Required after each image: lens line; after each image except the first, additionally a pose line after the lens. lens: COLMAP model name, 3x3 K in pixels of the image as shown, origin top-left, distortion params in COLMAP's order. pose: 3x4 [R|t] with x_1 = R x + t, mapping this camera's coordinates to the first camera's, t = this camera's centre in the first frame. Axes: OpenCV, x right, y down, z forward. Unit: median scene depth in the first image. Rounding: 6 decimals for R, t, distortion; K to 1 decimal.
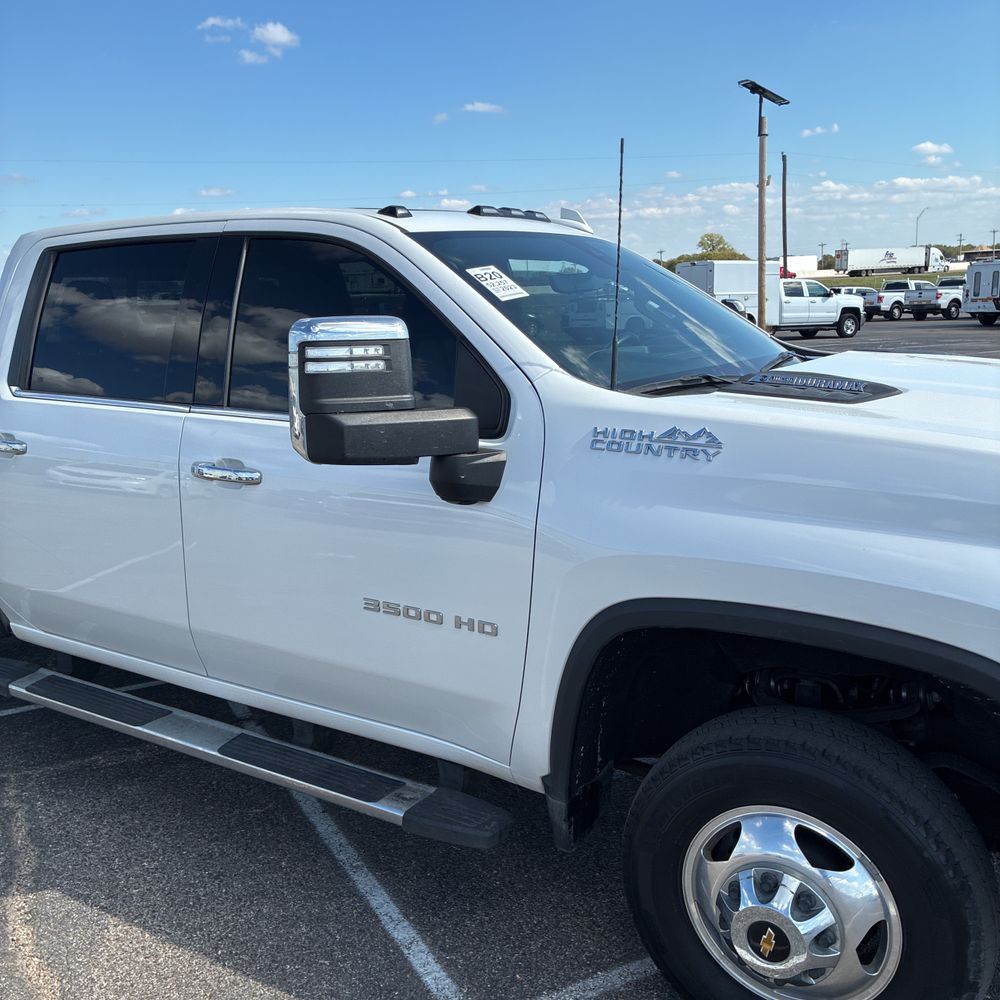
lens RADIAL K [[1024.6, 0, 491.5], [0, 1024.6, 494.4], [0, 0, 1]] dist [0.032427, -0.012544]
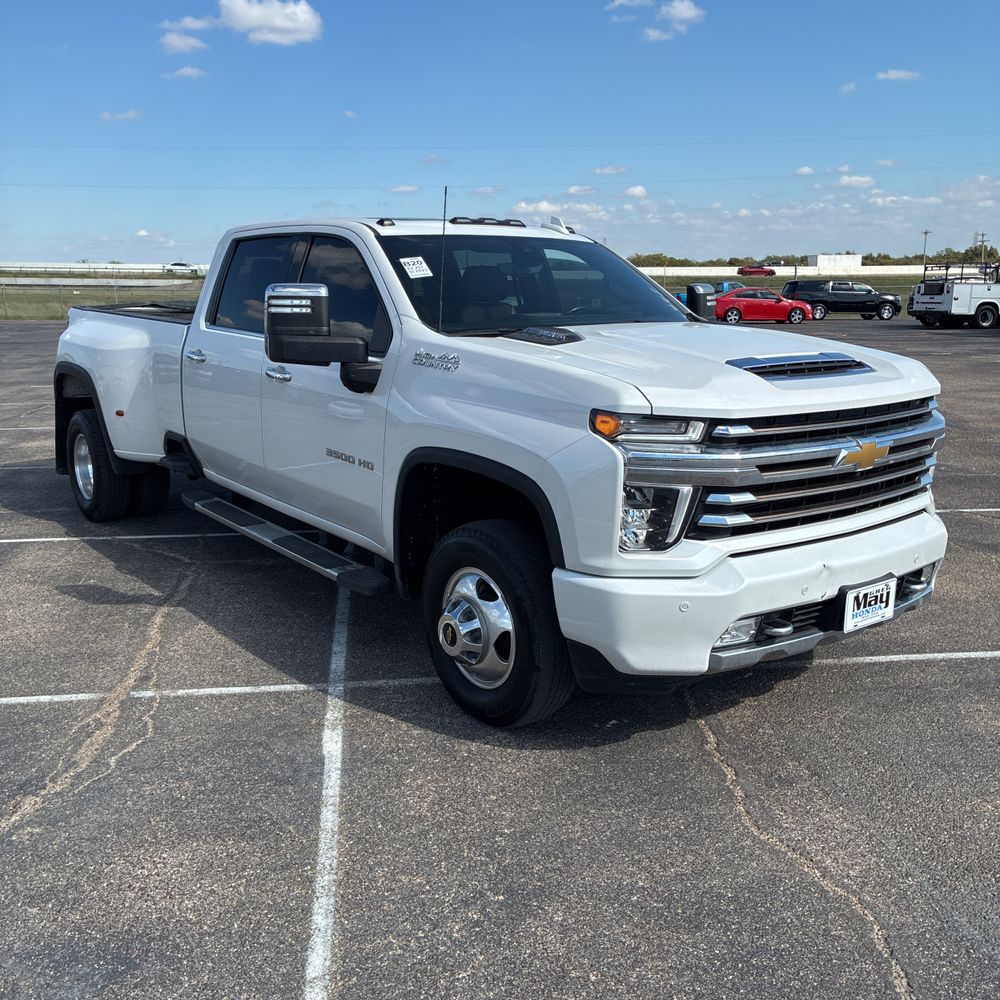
lens RADIAL K [[1028.0, 0, 500.0], [0, 1028.0, 500.0], [0, 0, 1]] dist [0.032572, -0.001832]
pose [[0.936931, 0.100806, -0.334661, 0.744951], [-0.092780, 0.994886, 0.039927, 0.092267], [0.336974, -0.006359, 0.941492, -0.541504]]
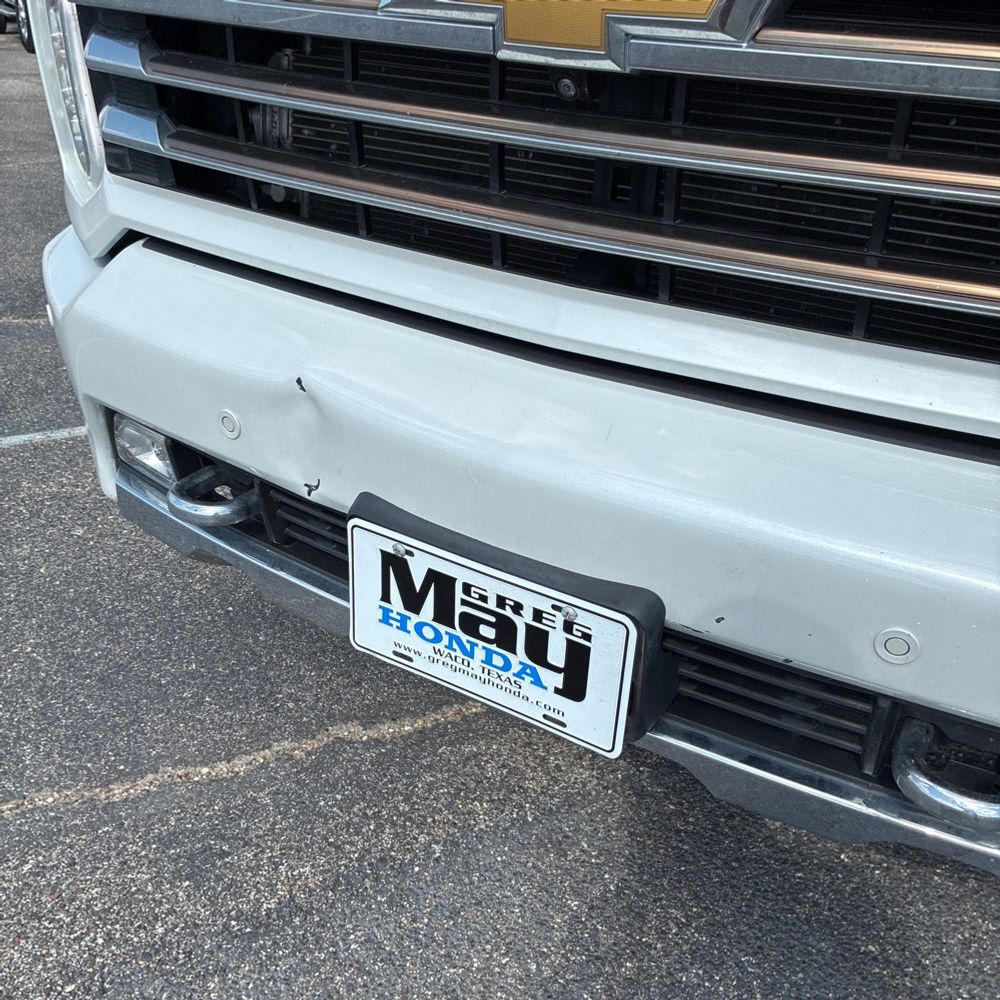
lens RADIAL K [[1021.7, 0, 500.0], [0, 1021.7, 500.0], [0, 0, 1]] dist [0.018878, -0.000526]
pose [[0.019159, 0.479250, -0.877469, 1.051858], [-0.248032, 0.852474, 0.460183, 0.035831], [0.968562, 0.208824, 0.135202, 0.877232]]
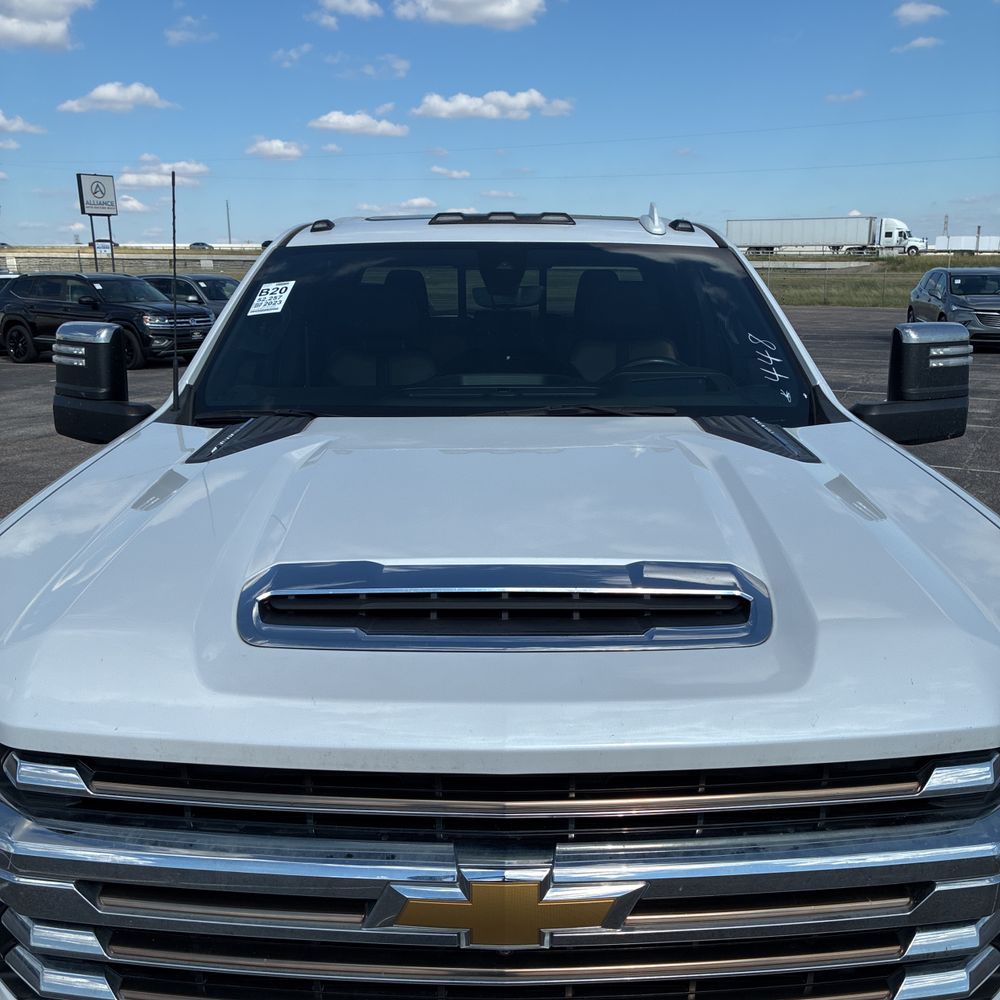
lens RADIAL K [[1020.6, 0, 493.0], [0, 1020.6, 503.1], [0, 0, 1]] dist [0.016920, -0.005434]
pose [[0.522550, 0.222610, -0.823035, 1.074078], [-0.173727, 0.972862, 0.152835, -0.205146], [0.834722, 0.063119, 0.547042, 0.632114]]
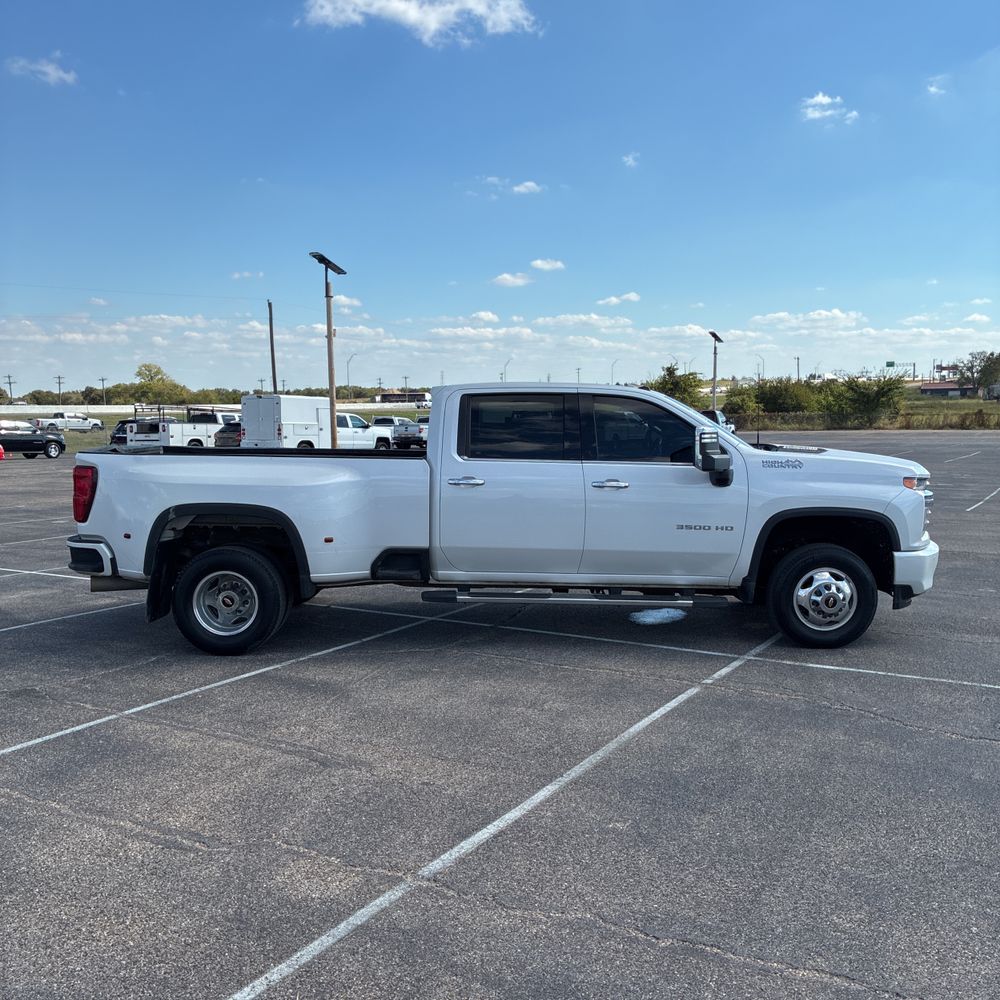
lens RADIAL K [[1019.8, 0, 511.6], [0, 1019.8, 521.6], [0, 0, 1]] dist [0.083489, -0.175639]
pose [[0.848077, -0.028140, 0.529126, -1.999962], [0.080452, 0.993850, -0.076092, 0.270016], [-0.523730, 0.107101, 0.845125, -1.137542]]
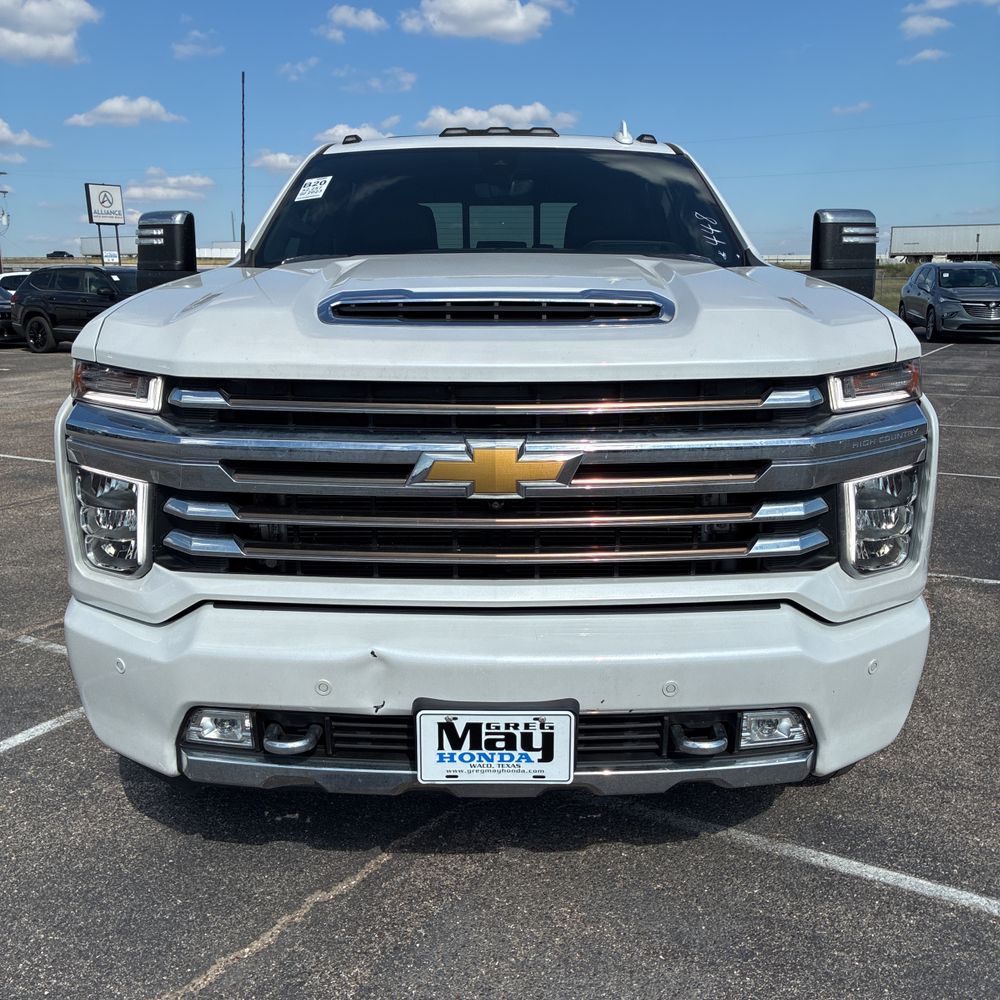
lens RADIAL K [[1021.7, 0, 500.0], [0, 1021.7, 500.0], [0, 0, 1]] dist [0.018878, -0.000526]
pose [[0.523978, 0.209955, -0.825449, 1.340718], [-0.173537, 0.975129, 0.137868, -0.037896], [0.833866, 0.071006, 0.547381, 0.509950]]
